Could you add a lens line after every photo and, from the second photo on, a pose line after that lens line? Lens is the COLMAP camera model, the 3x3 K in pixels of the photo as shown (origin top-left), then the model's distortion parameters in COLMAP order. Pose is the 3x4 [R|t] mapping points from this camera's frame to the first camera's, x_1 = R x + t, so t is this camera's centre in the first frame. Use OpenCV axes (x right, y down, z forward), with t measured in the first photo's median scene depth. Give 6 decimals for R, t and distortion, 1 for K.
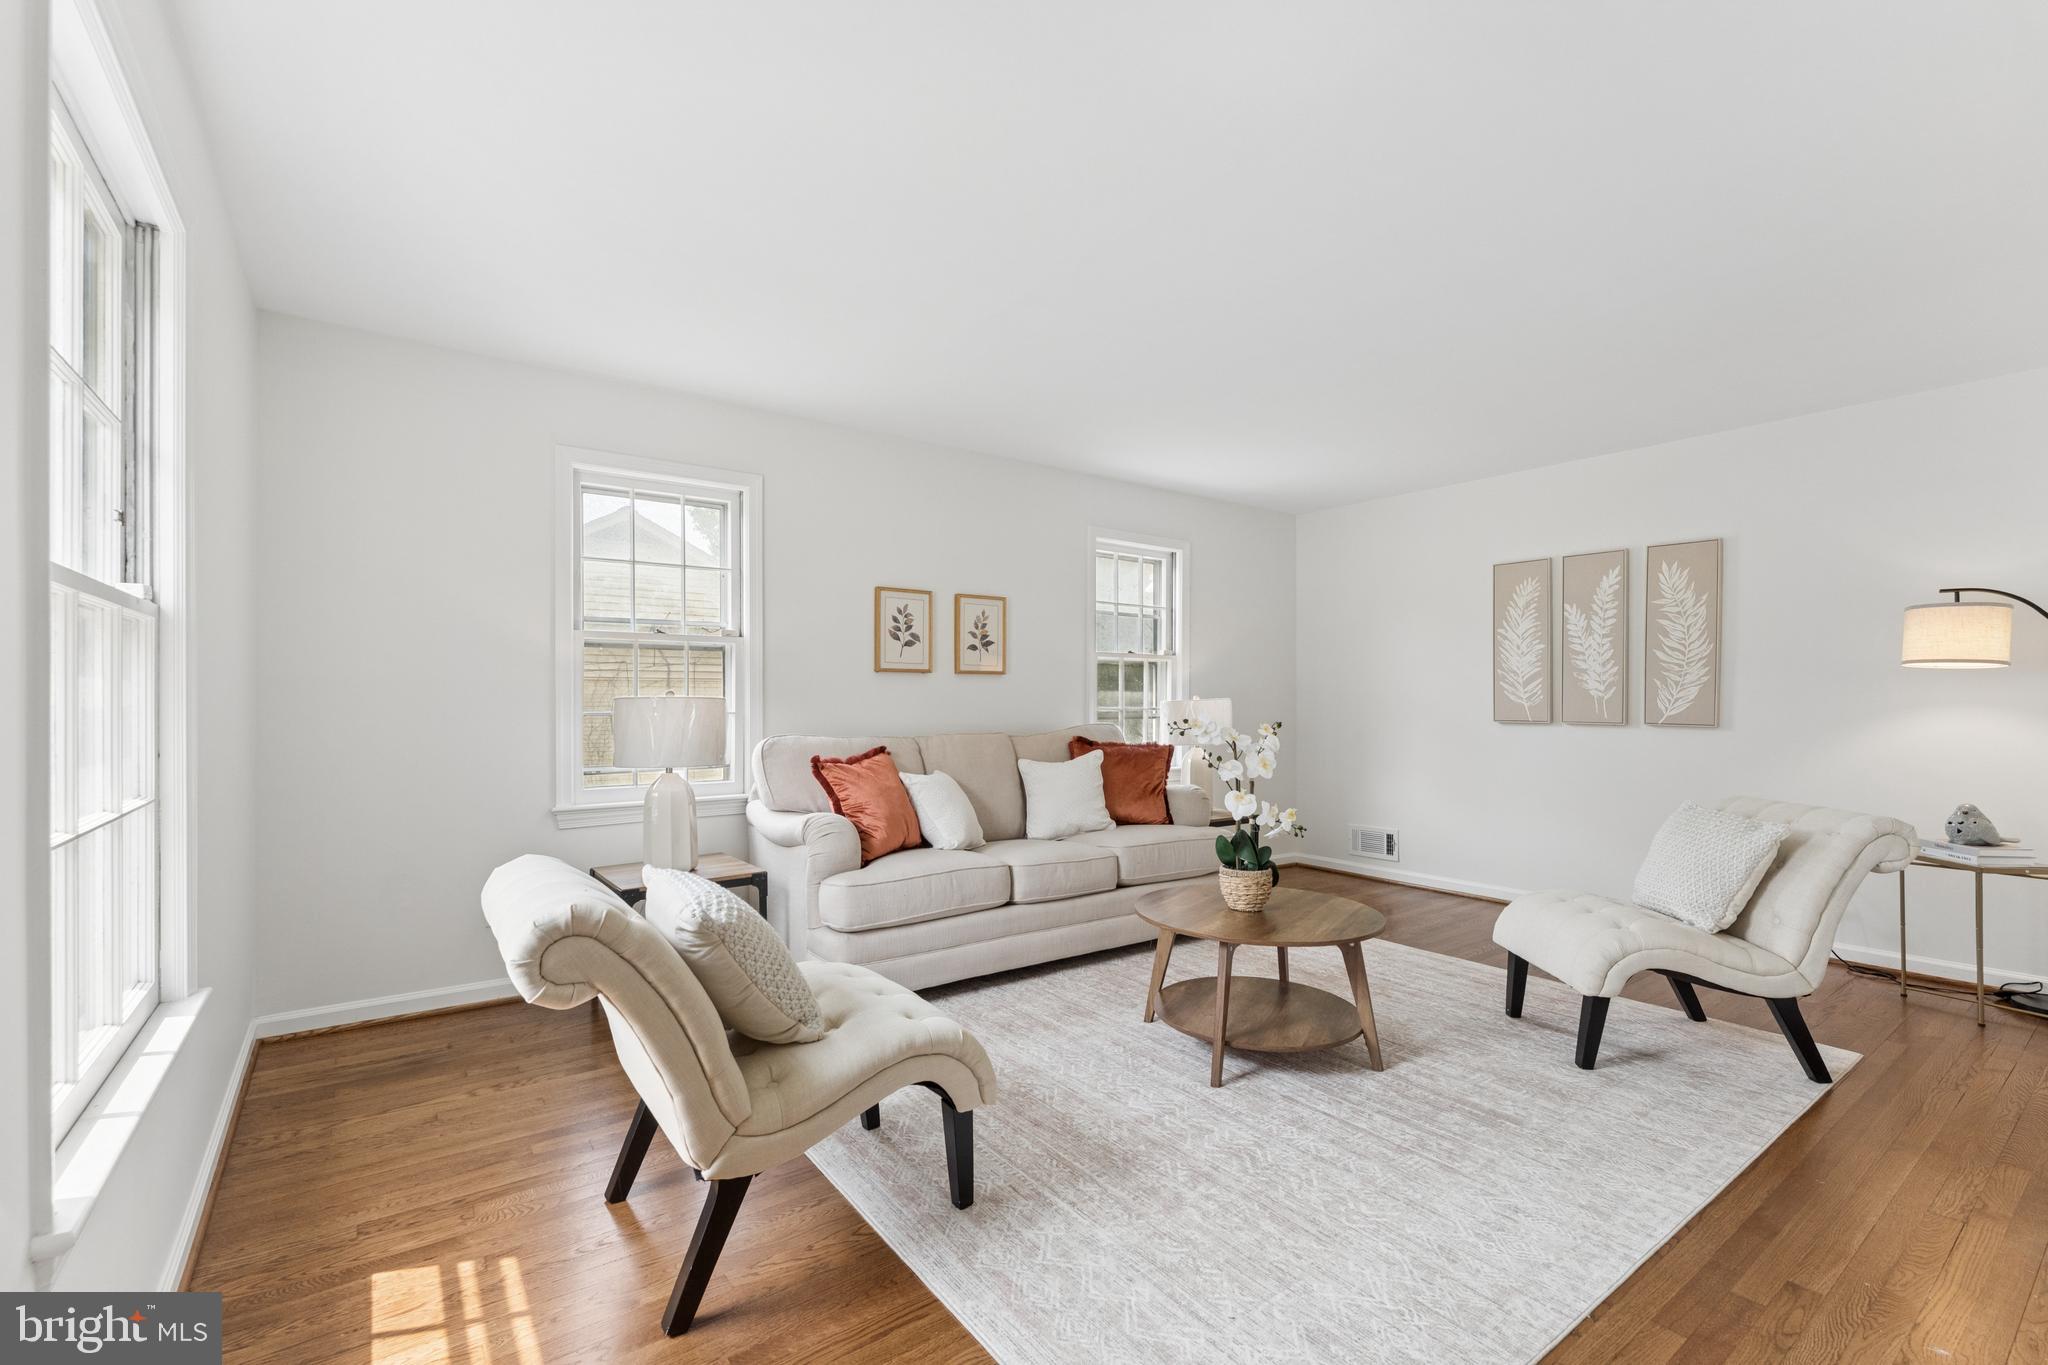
lens RADIAL K [[903.0, 0, 1019.2], [0, 903.0, 699.1], [0, 0, 1]] dist [0.000414, 0.000098]
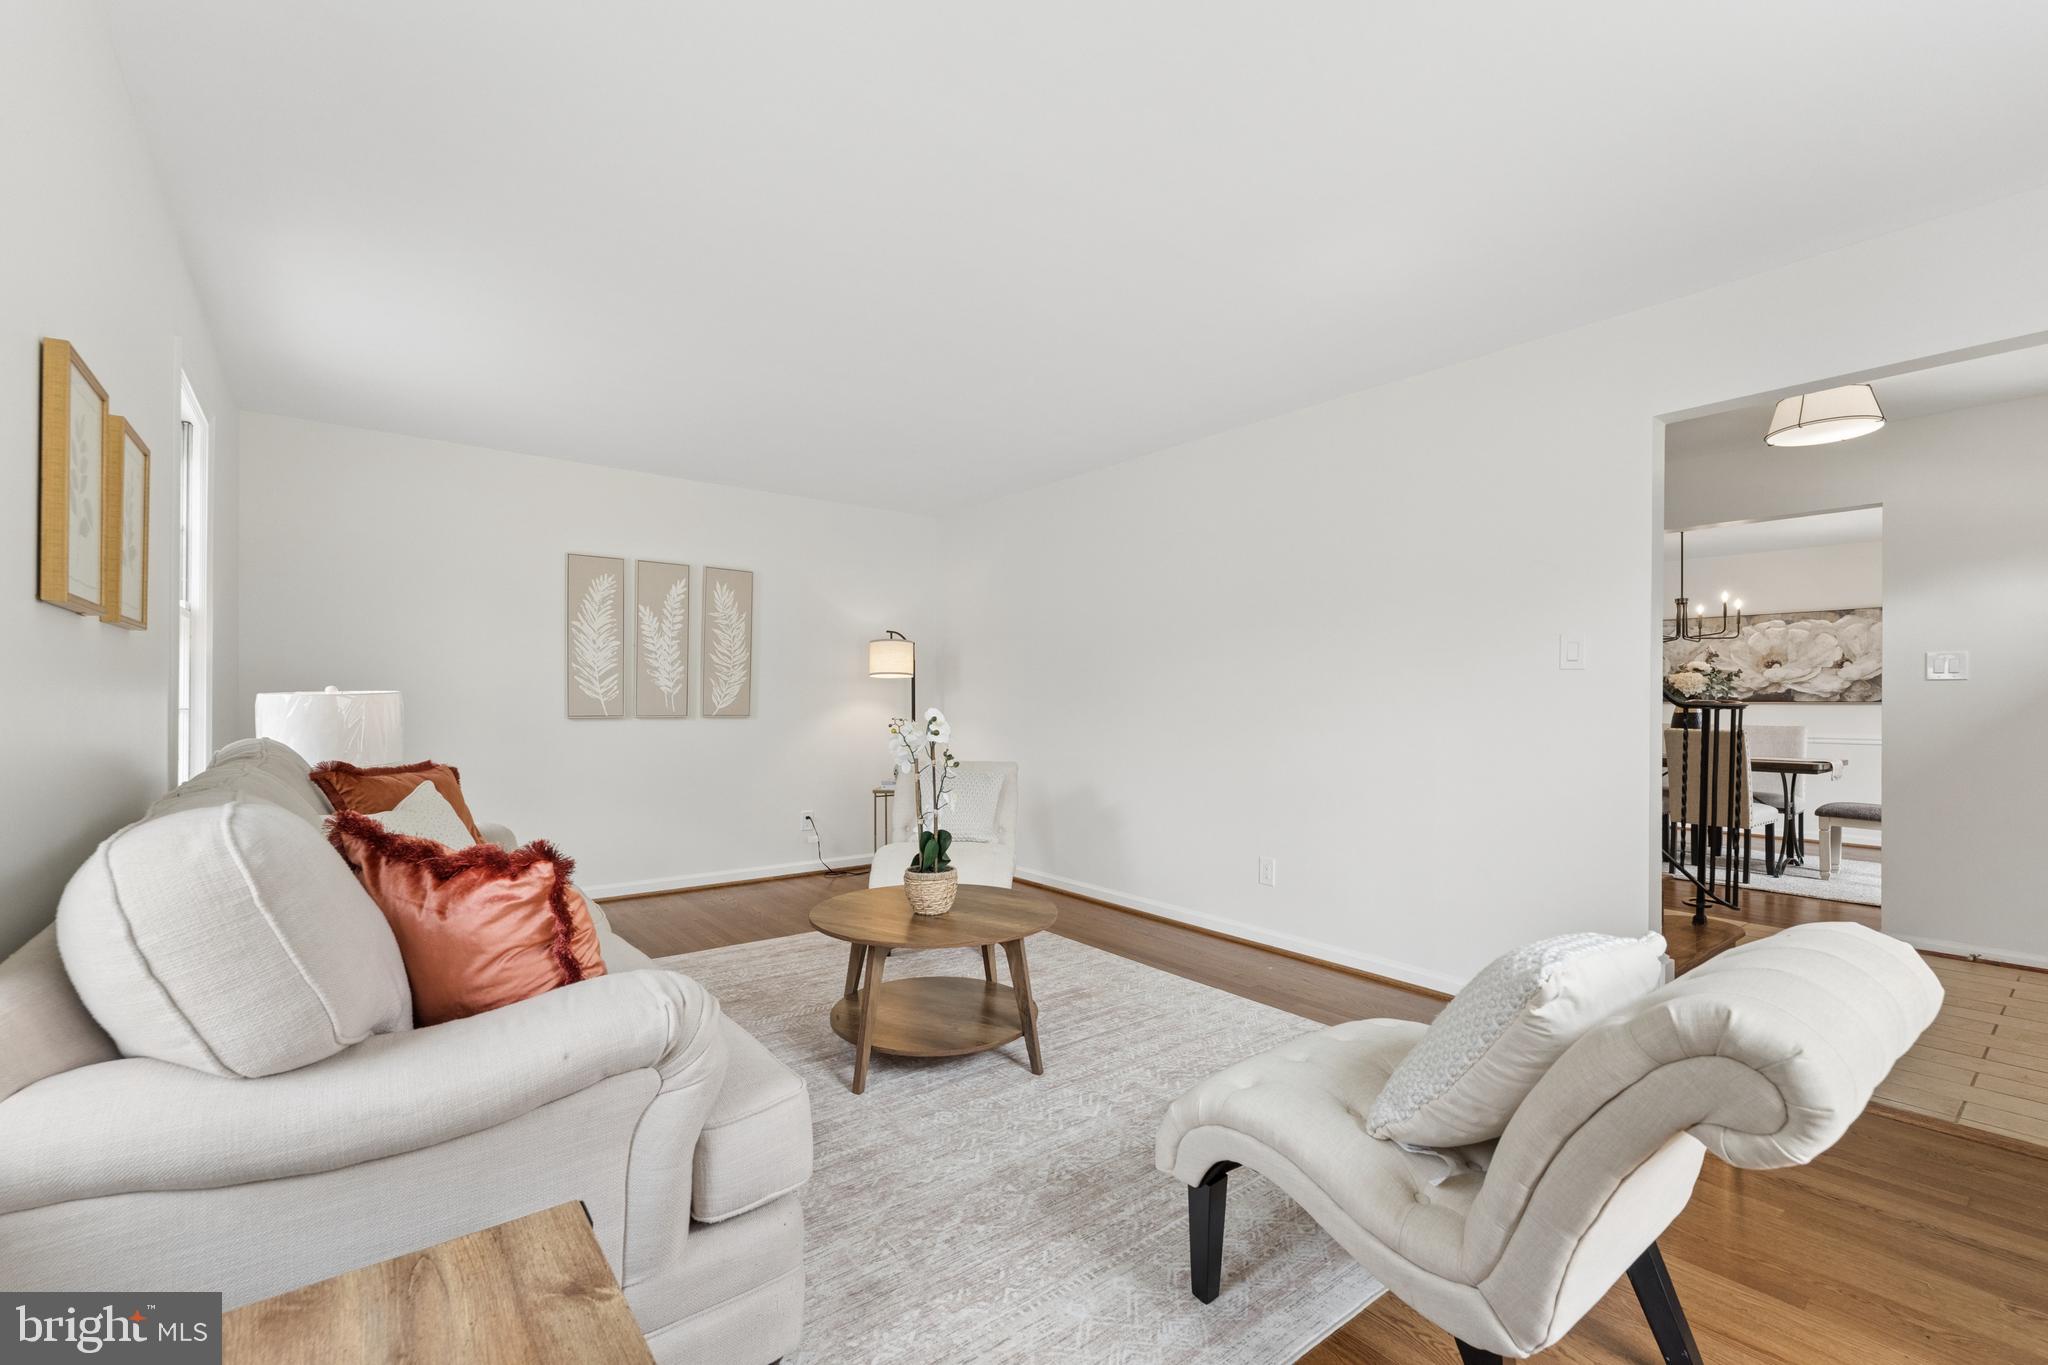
lens RADIAL K [[858.0, 0, 1016.1], [0, 858.0, 696.7], [0, 0, 1]] dist [-0.000731, -0.000032]
pose [[-0.030725, 0.000543, 0.999528, -0.464498], [-0.006513, 0.999979, -0.000744, 0.000636], [-0.999507, -0.006532, -0.030721, 0.649755]]
